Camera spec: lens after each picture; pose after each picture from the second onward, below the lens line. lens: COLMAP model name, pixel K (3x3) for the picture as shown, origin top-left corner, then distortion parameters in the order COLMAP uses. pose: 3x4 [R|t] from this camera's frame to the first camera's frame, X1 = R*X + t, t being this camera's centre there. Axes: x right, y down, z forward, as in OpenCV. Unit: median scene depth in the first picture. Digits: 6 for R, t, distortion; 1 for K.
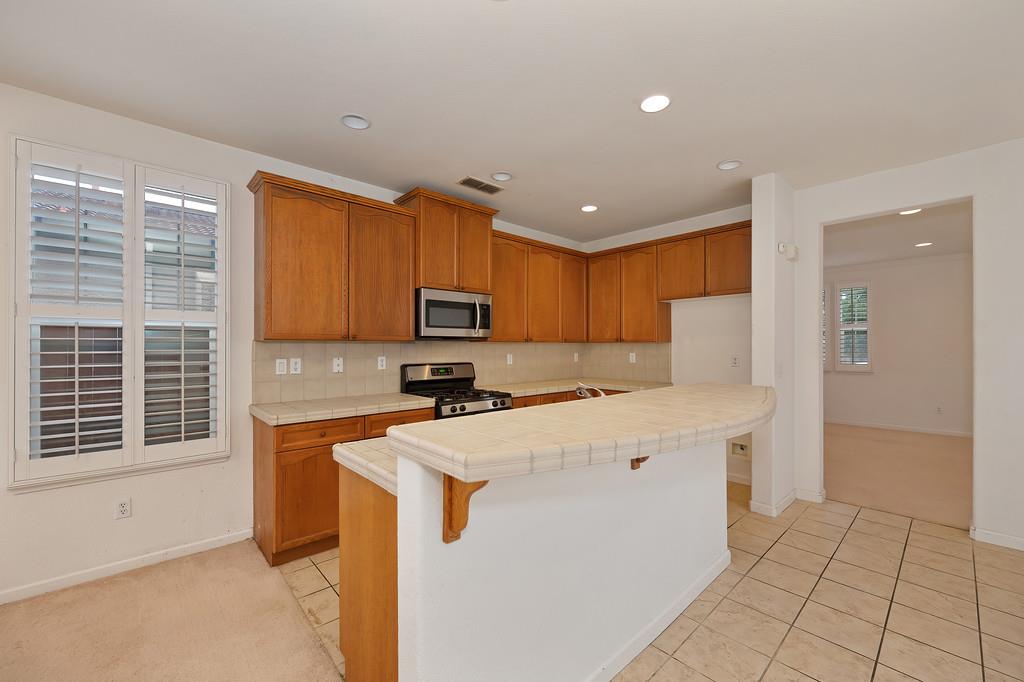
lens RADIAL K [[397.9, 0, 516.1], [0, 397.9, 345.8], [0, 0, 1]] dist [-0.013592, 0.000161]
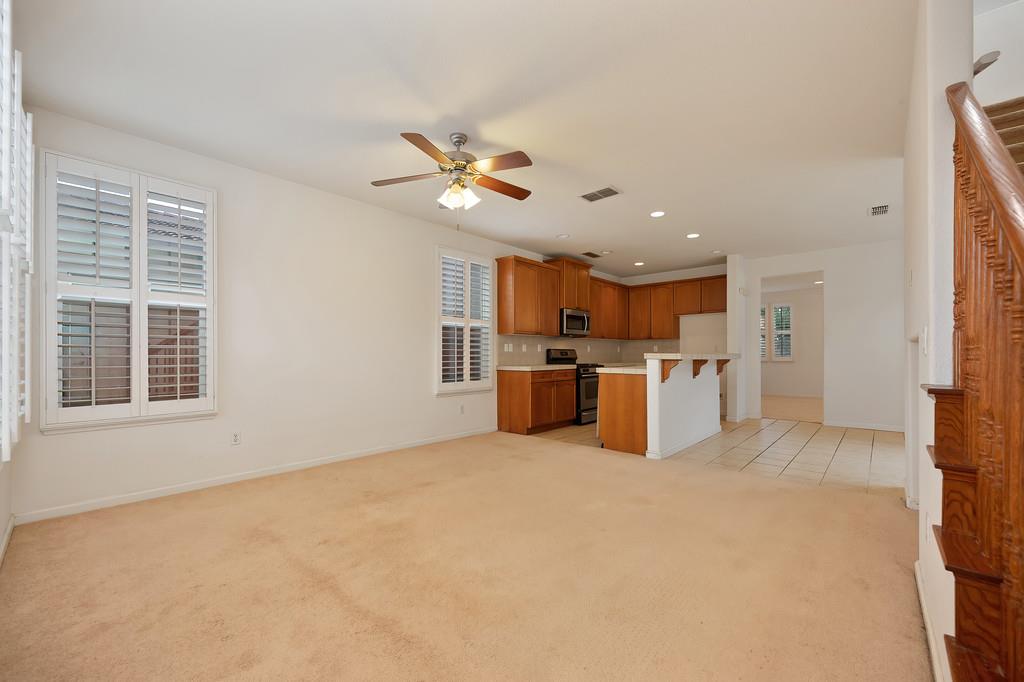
lens RADIAL K [[397.9, 0, 507.8], [0, 397.9, 345.4], [0, 0, 1]] dist [-0.013592, 0.000161]
pose [[0.997063, 0.008685, 0.076092, -0.595890], [-0.007845, 0.999905, -0.011336, 0.051684], [-0.076183, 0.010706, 0.997036, -0.812883]]
